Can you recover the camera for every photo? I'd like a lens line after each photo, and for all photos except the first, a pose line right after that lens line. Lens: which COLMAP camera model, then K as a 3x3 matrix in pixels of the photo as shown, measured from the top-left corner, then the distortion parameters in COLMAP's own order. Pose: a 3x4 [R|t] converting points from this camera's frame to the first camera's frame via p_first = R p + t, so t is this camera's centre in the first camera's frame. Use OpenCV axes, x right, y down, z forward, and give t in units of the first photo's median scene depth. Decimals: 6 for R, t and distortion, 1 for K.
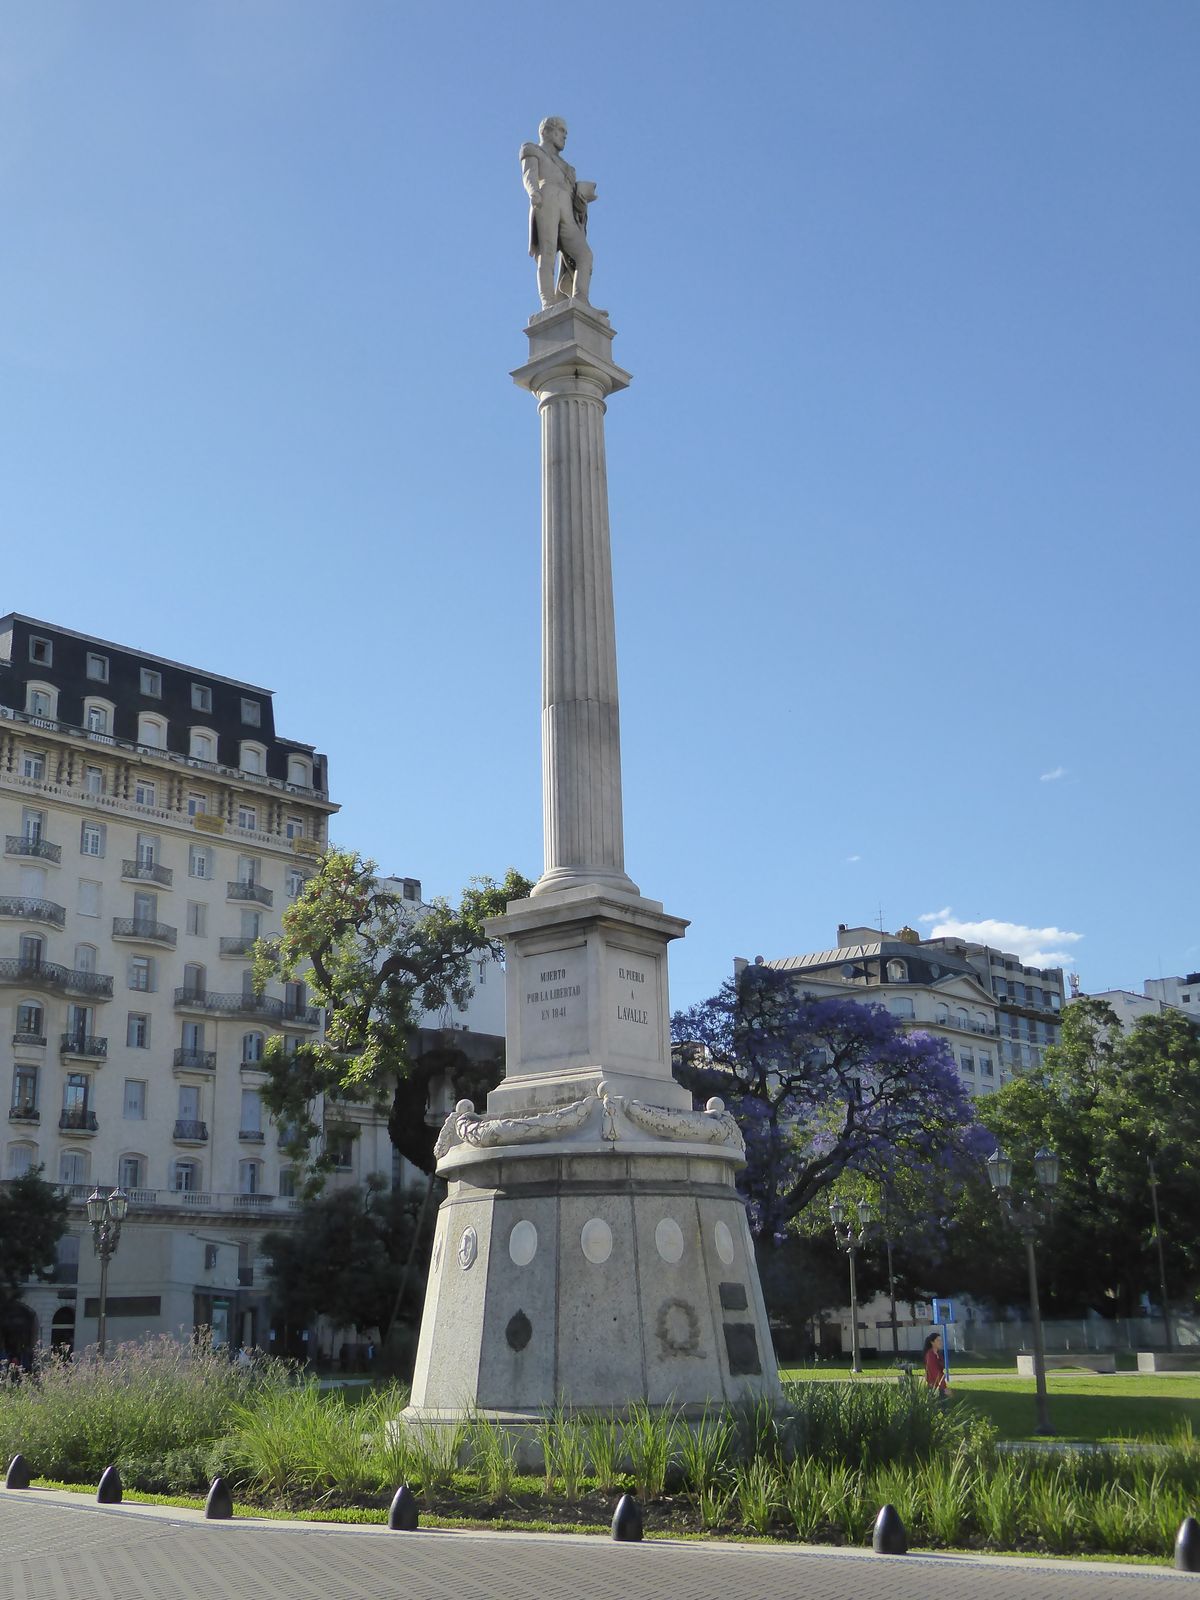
lens RADIAL K [[1950.9, 0, 603.3], [0, 1950.9, 800.0], [0, 0, 1]] dist [0.008933, 0.000000]
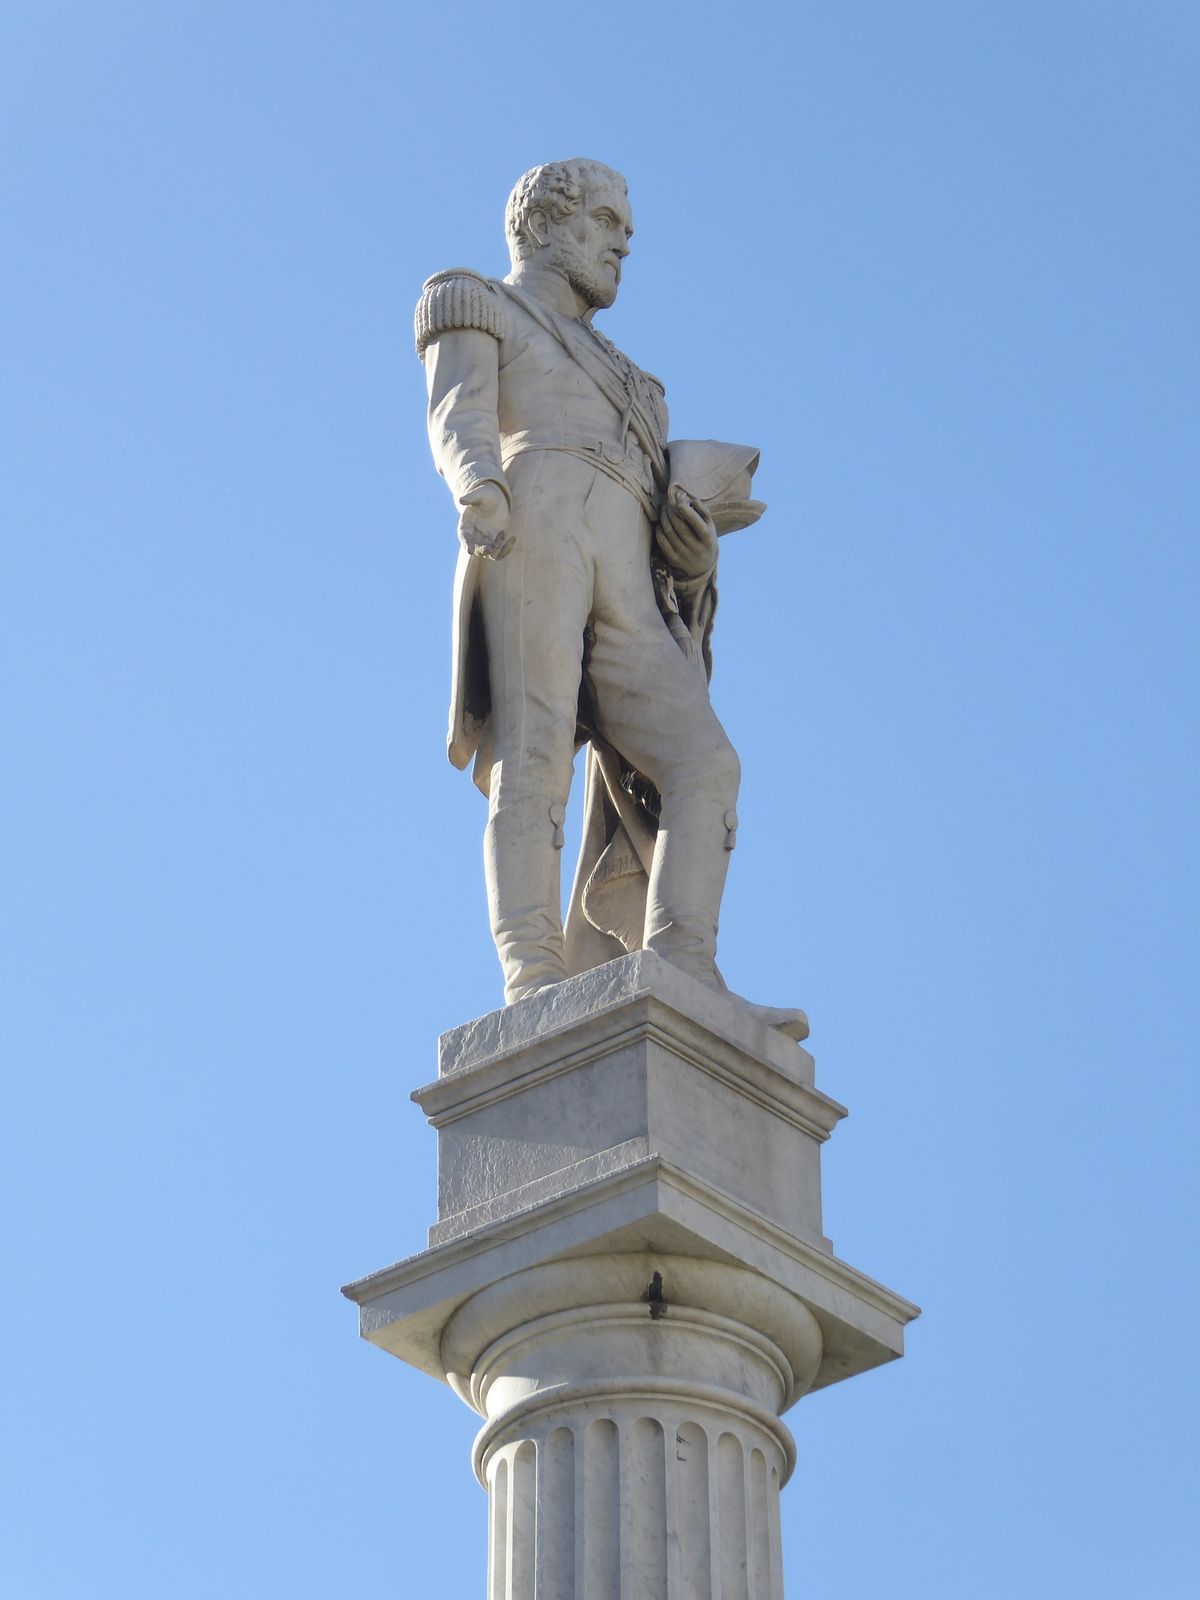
lens RADIAL K [[10349.9, 0, 600.0], [0, 10349.9, 799.9], [0, 0, 1]] dist [-0.256864, 0.000000]
pose [[0.999699, 0.011932, -0.021454, 0.003896], [-0.017220, 0.963698, -0.266440, 0.032341], [0.017496, 0.266729, 0.963613, -0.111078]]
